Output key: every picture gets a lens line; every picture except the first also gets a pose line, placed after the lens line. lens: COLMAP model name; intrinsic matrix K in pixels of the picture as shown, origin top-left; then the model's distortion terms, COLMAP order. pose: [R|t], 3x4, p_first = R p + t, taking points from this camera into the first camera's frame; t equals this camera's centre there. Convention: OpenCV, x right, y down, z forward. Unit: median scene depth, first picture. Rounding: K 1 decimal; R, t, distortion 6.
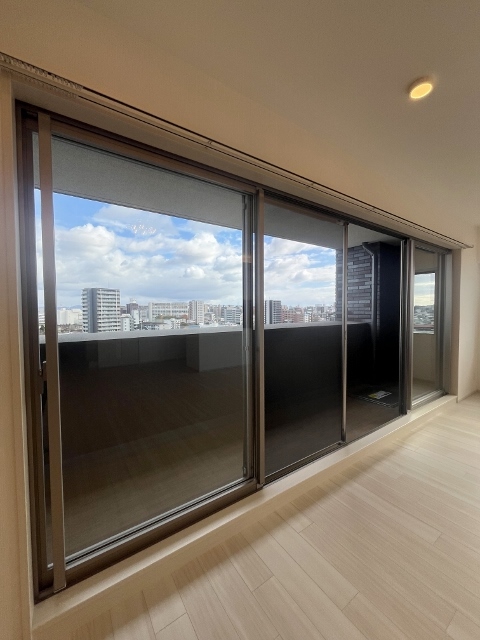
lens RADIAL K [[257.8, 0, 238.5], [0, 257.8, 322.5], [0, 0, 1]] dist [-0.004233, -0.000147]
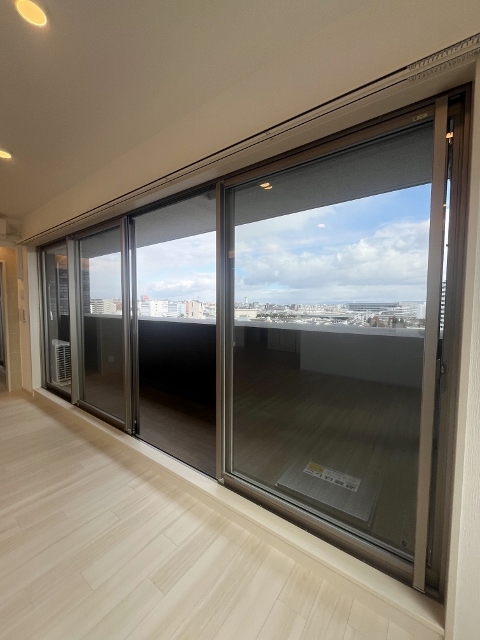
lens RADIAL K [[257.8, 0, 238.6], [0, 257.8, 317.1], [0, 0, 1]] dist [-0.004233, -0.000147]
pose [[0.328796, 0.050465, -0.943052, 1.085834], [-0.047540, 0.998190, 0.036841, -0.040231], [0.943204, 0.032720, 0.330600, 0.752734]]
